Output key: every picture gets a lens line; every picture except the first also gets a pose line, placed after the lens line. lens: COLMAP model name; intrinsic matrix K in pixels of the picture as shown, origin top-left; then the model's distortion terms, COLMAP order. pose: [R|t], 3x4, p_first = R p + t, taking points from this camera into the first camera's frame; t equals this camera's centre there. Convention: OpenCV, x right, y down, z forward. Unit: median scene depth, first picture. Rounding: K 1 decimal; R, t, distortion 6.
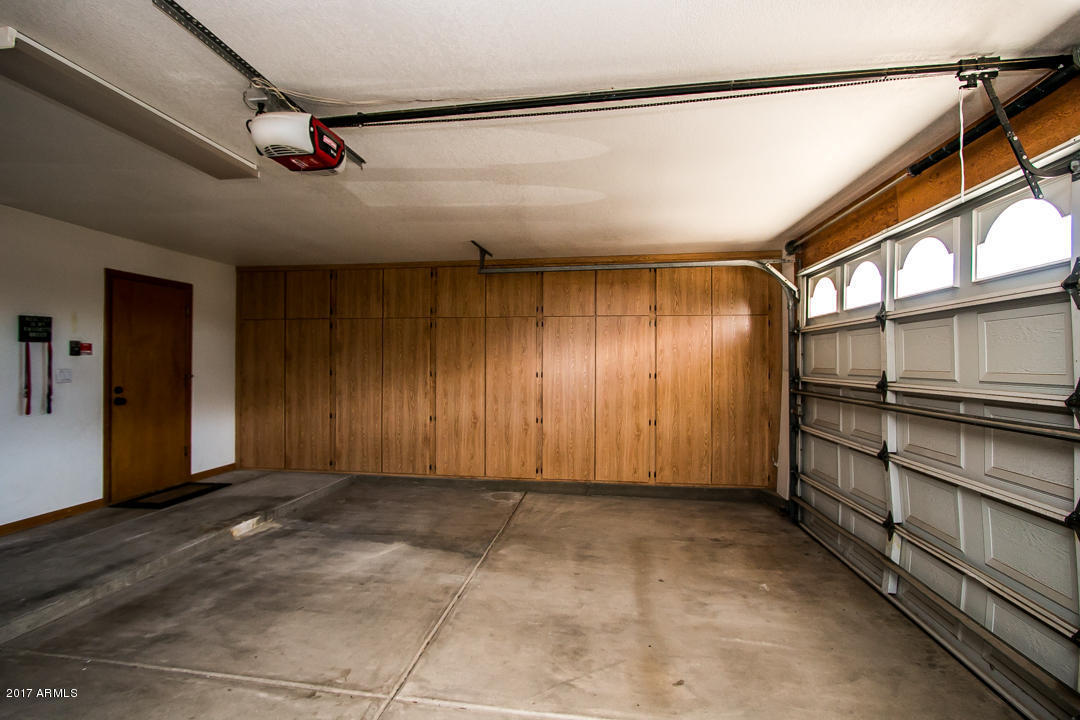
lens RADIAL K [[501.8, 0, 541.6], [0, 501.8, 359.3], [0, 0, 1]] dist [-0.016458, 0.000722]
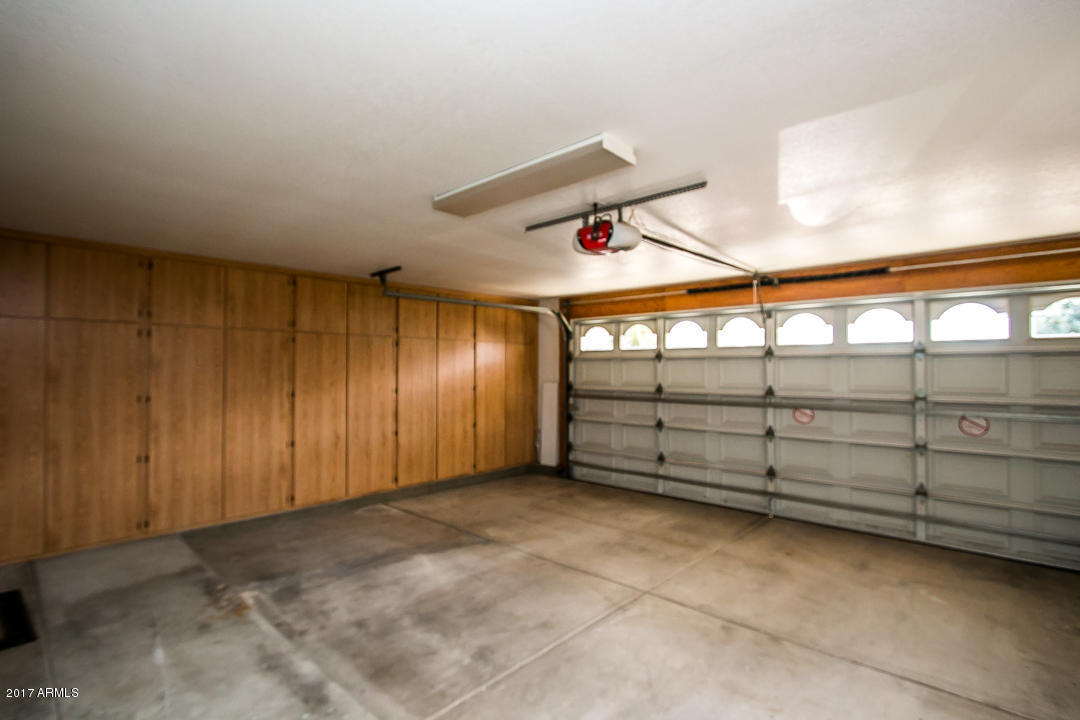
lens RADIAL K [[501.8, 0, 541.6], [0, 501.8, 359.3], [0, 0, 1]] dist [-0.016458, 0.000722]
pose [[0.573164, 0.012869, 0.819340, -0.710764], [-0.006095, 0.999916, -0.011441, -0.026454], [-0.819418, 0.001564, 0.573194, 0.126455]]
